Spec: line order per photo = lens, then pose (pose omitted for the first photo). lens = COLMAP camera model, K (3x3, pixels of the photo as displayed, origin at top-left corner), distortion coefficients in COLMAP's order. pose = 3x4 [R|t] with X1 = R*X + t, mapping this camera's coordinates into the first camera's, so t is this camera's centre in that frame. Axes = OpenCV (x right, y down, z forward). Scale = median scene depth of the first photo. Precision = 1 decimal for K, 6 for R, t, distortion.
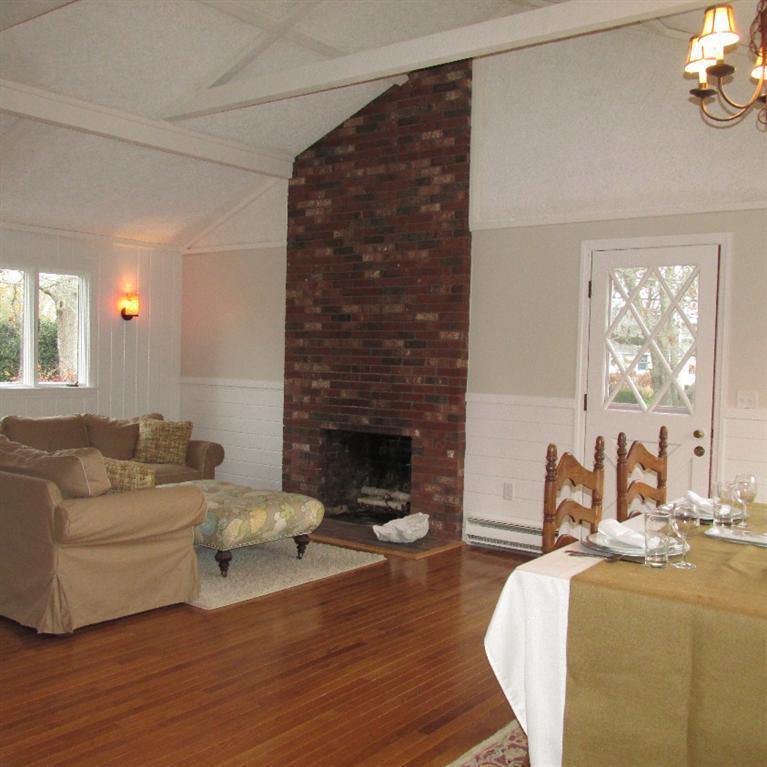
lens RADIAL K [[868.2, 0, 382.7], [0, 868.2, 381.8], [0, 0, 1]] dist [-0.032607, 0.000000]
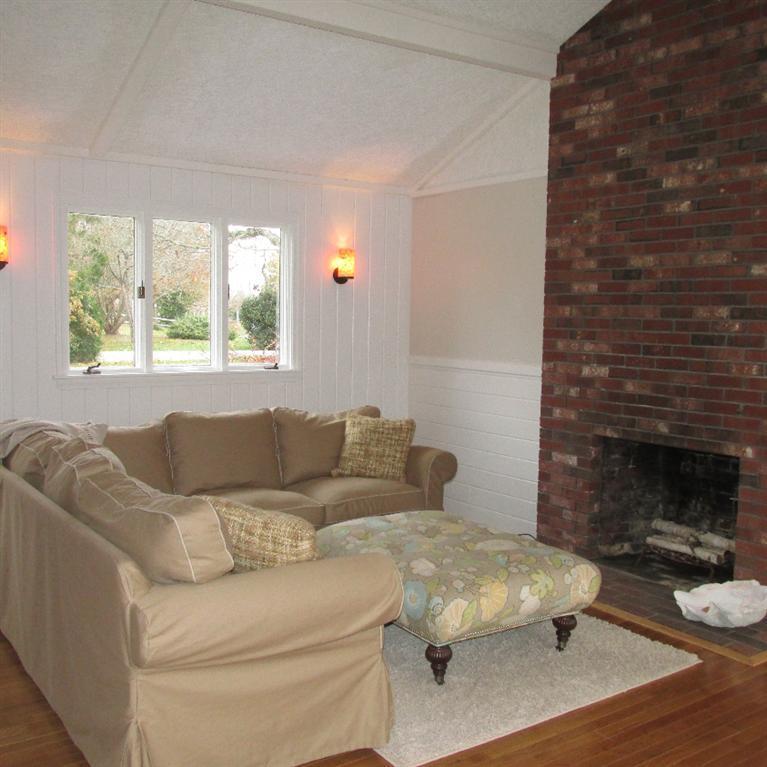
lens RADIAL K [[868.2, 0, 389.2], [0, 868.2, 381.4], [0, 0, 1]] dist [-0.032607, 0.000000]
pose [[0.957389, 0.015801, -0.288368, -0.030244], [-0.004647, 0.999216, 0.039325, -0.016361], [0.288763, -0.036309, 0.956712, 0.301667]]
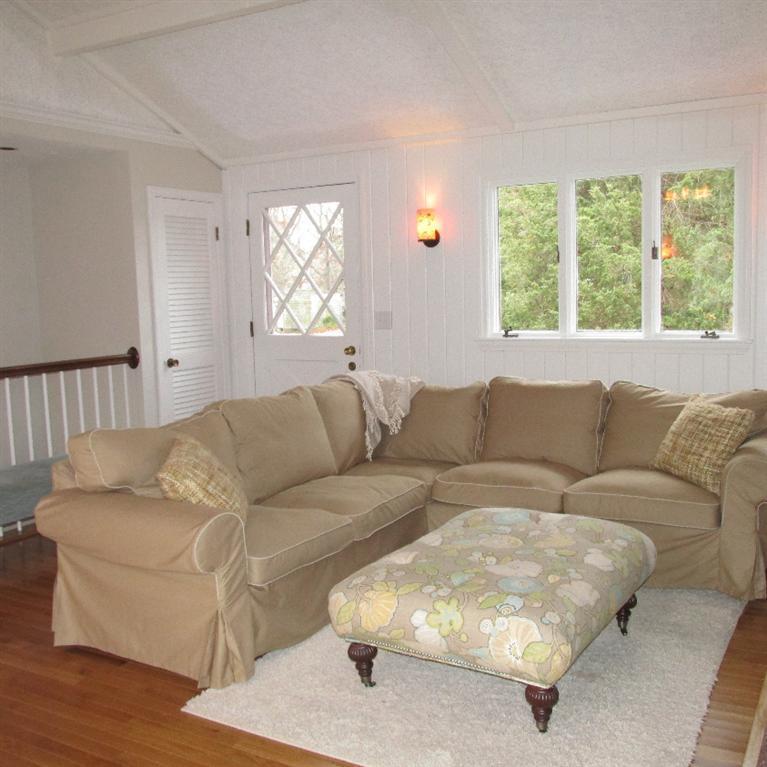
lens RADIAL K [[868.2, 0, 383.5], [0, 868.2, 381.4], [0, 0, 1]] dist [-0.032607, 0.000000]
pose [[0.138369, 0.086631, -0.986585, 0.285954], [0.000687, 0.996158, 0.087568, -0.021467], [0.990380, -0.012794, 0.137778, 0.719746]]
